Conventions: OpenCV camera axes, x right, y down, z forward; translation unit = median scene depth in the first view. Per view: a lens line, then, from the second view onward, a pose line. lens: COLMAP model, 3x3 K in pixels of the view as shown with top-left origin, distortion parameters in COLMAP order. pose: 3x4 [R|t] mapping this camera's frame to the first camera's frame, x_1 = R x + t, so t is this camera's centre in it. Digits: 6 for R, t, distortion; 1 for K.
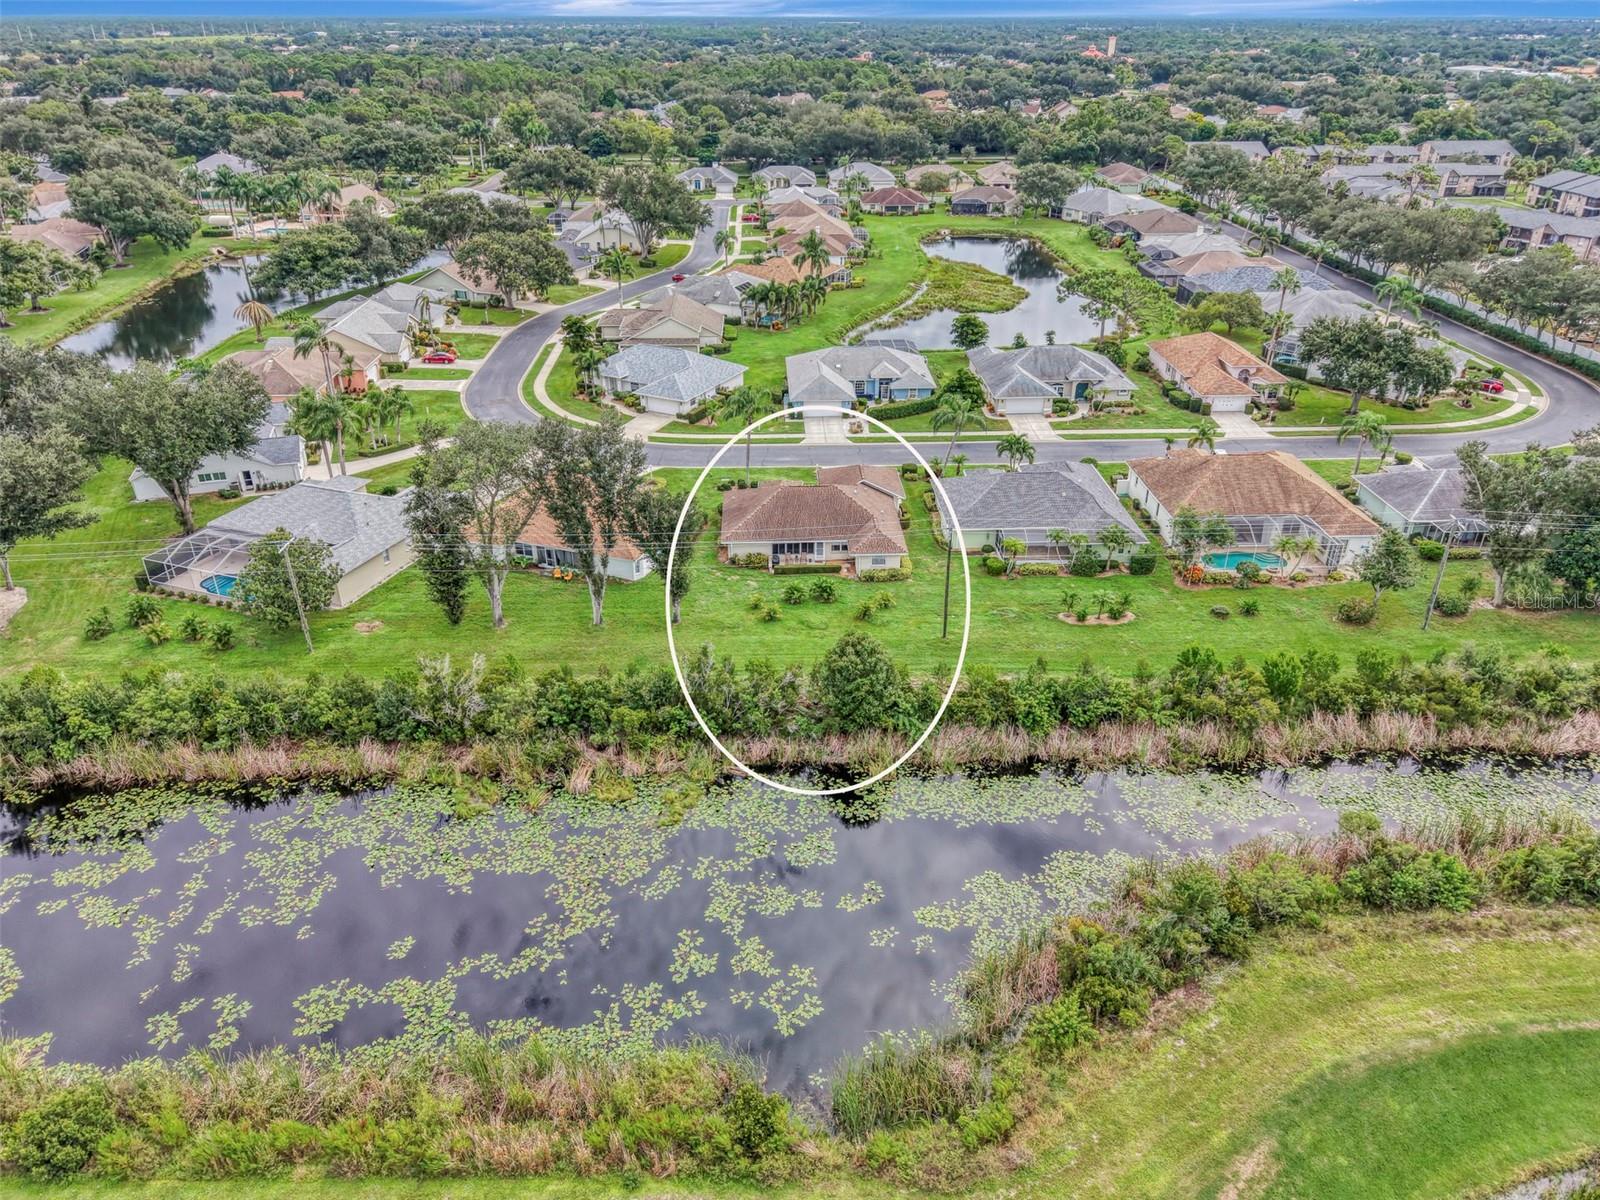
lens RADIAL K [[1085.6, 0, 809.2], [0, 1085.6, 593.7], [0, 0, 1]] dist [0.031415, -0.032260]
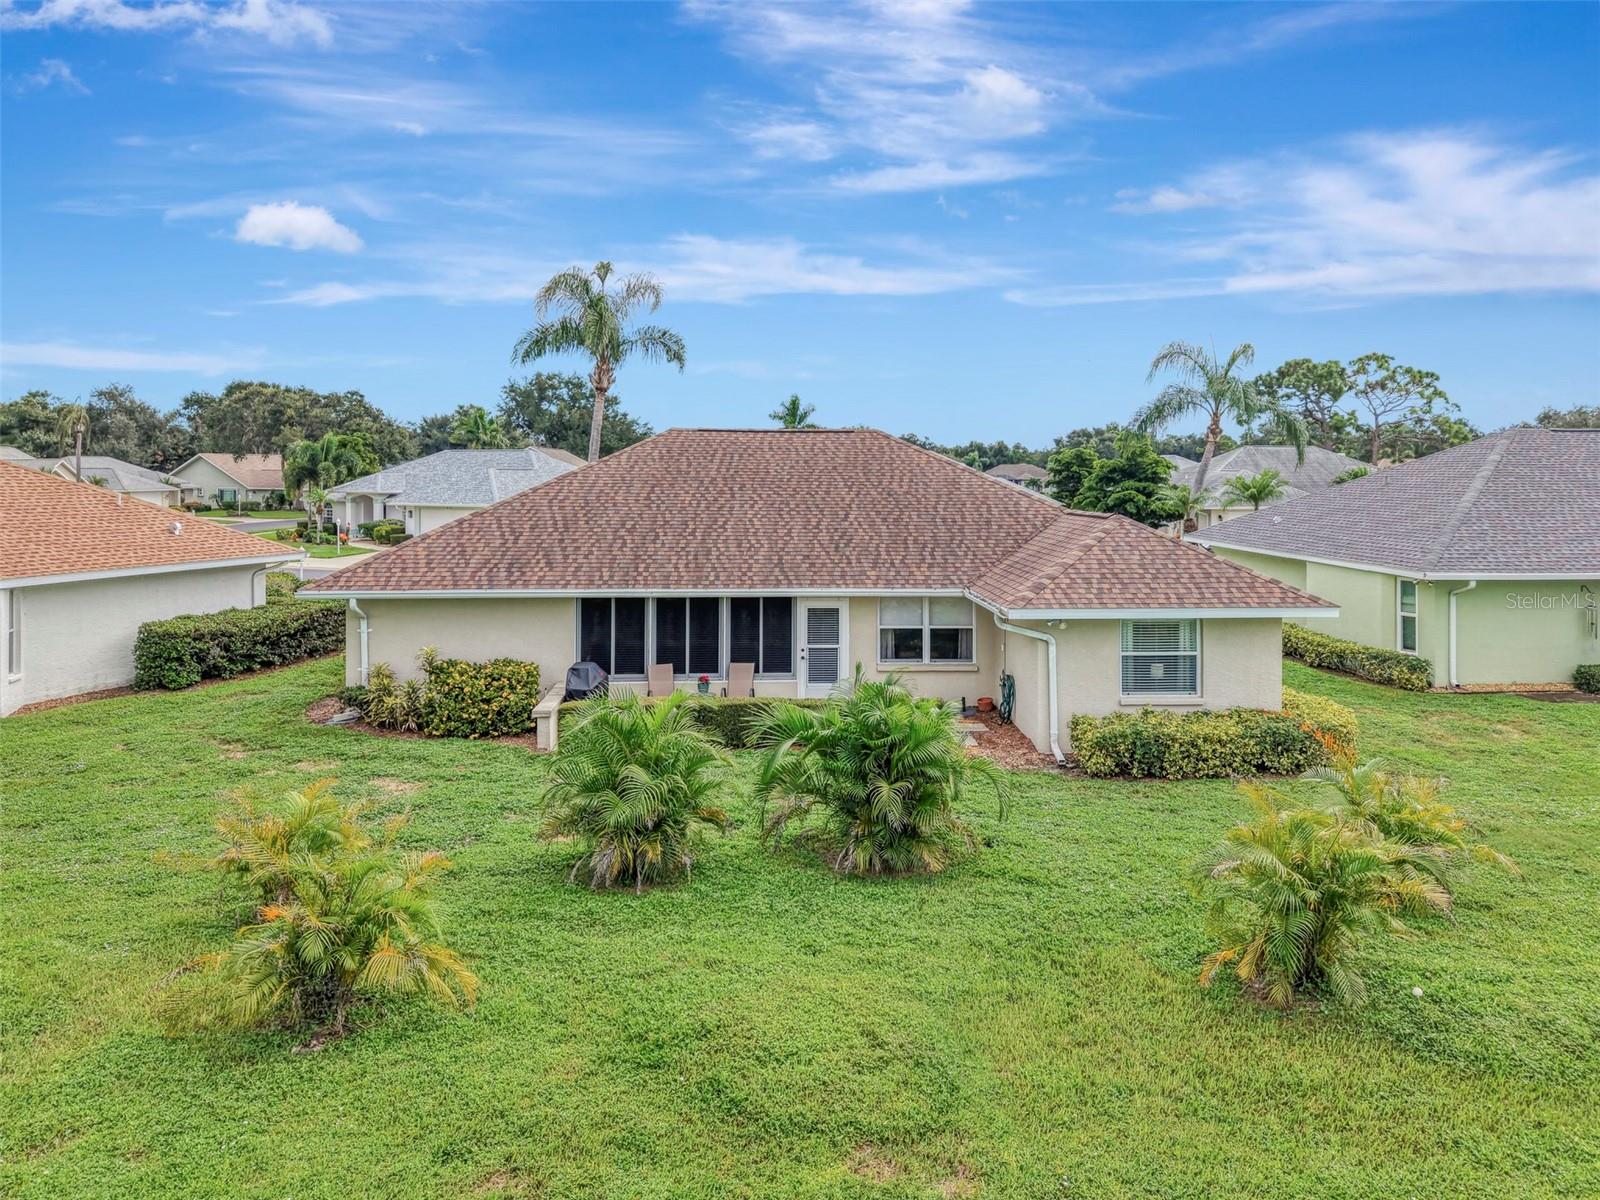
lens RADIAL K [[1109.8, 0, 824.0], [0, 1109.8, 457.6], [0, 0, 1]] dist [0.053924, -0.047585]
pose [[0.999744, -0.001321, 0.022576, 0.005399], [0.011966, 0.878004, -0.478505, 0.025720], [-0.019190, 0.478652, 0.877795, 0.813256]]
